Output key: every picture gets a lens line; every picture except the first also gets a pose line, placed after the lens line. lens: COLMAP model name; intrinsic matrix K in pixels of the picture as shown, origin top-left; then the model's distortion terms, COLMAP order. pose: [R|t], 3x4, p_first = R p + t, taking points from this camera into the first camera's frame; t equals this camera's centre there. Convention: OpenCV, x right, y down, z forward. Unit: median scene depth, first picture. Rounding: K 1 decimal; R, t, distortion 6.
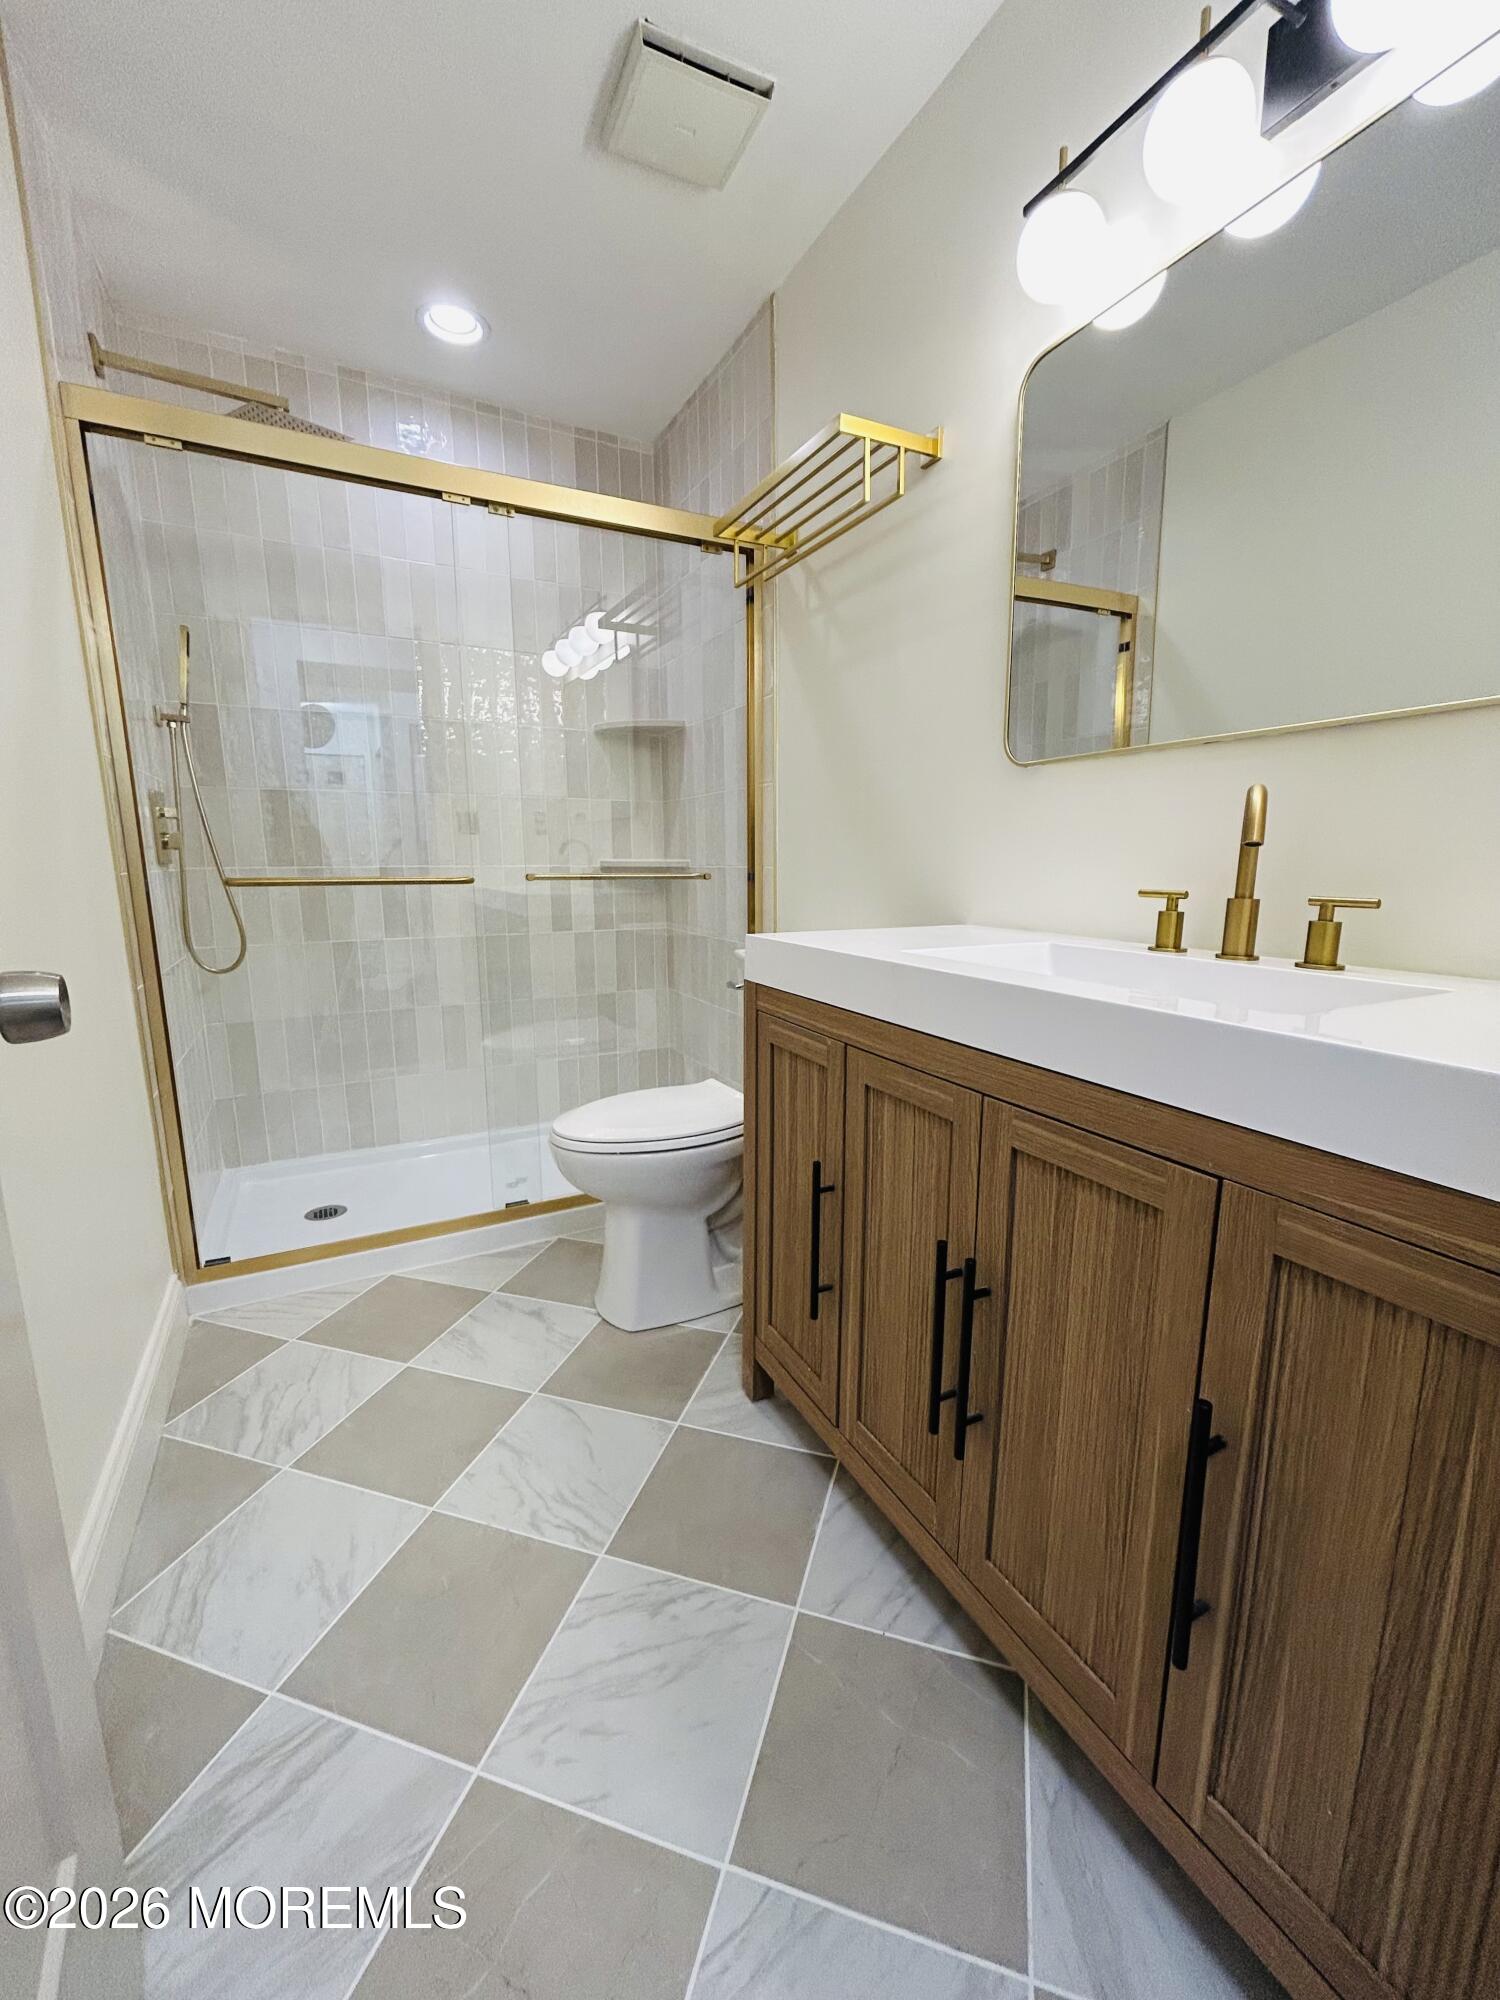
lens RADIAL K [[804.9, 0, 750.0], [0, 804.9, 1000.0], [0, 0, 1]] dist [0.002267, 0.001112]
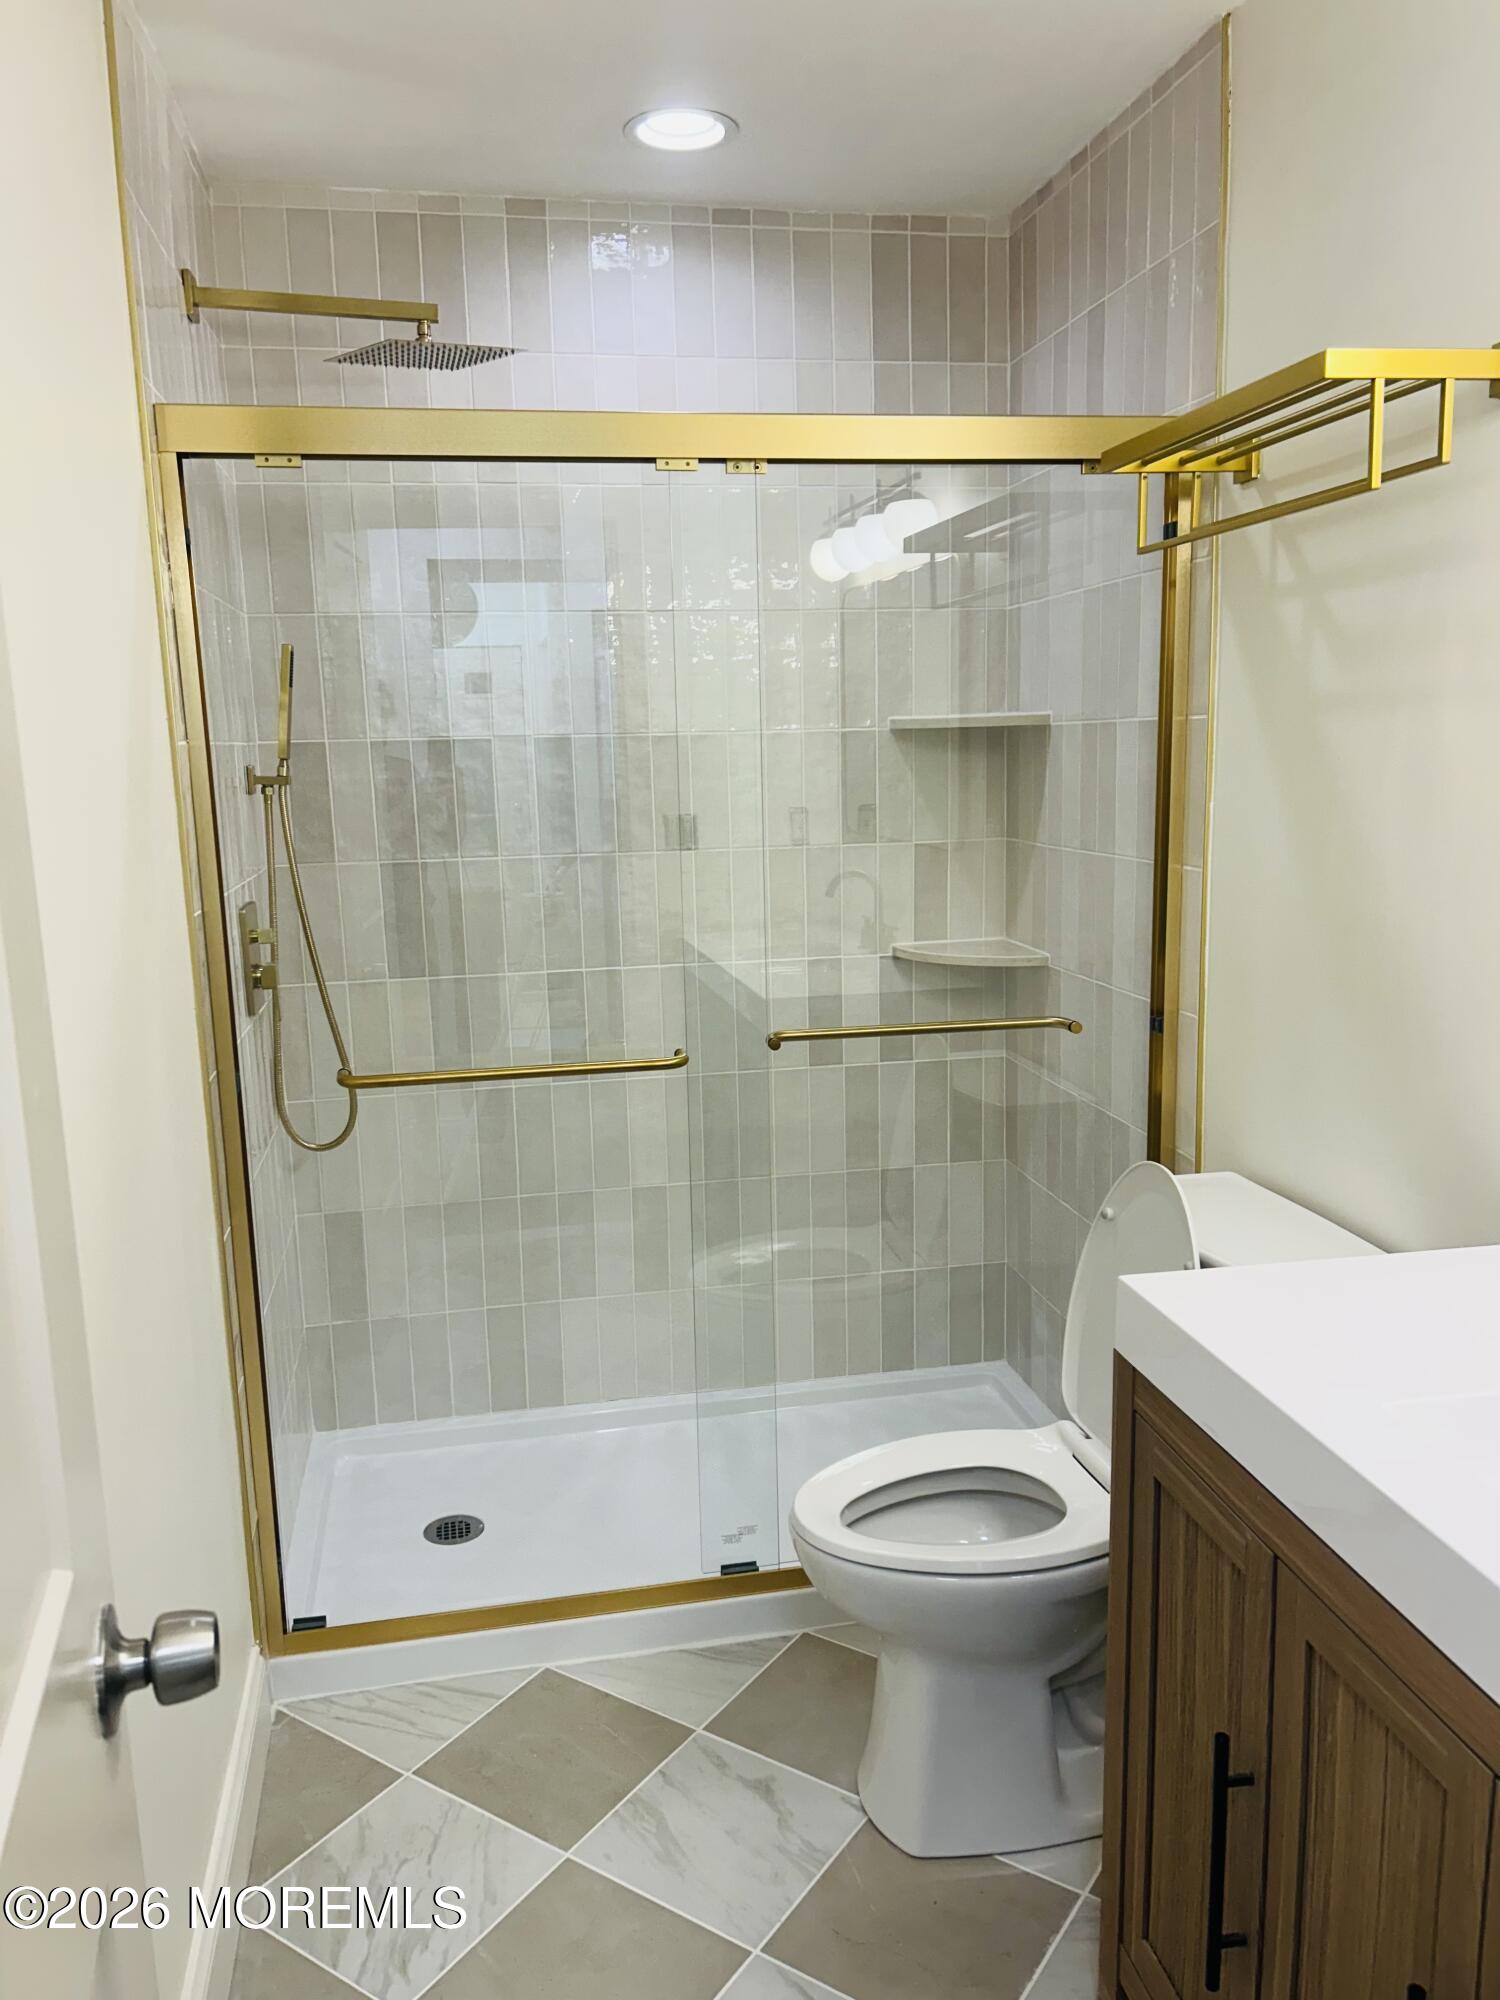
lens RADIAL K [[1498.7, 0, 750.0], [0, 1498.7, 1000.0], [0, 0, 1]] dist [0.053676, -0.052337]
pose [[0.958943, 0.030653, -0.281937, 0.027429], [-0.028480, 0.999525, 0.011803, -0.193890], [0.282165, -0.003289, 0.959360, -0.092356]]
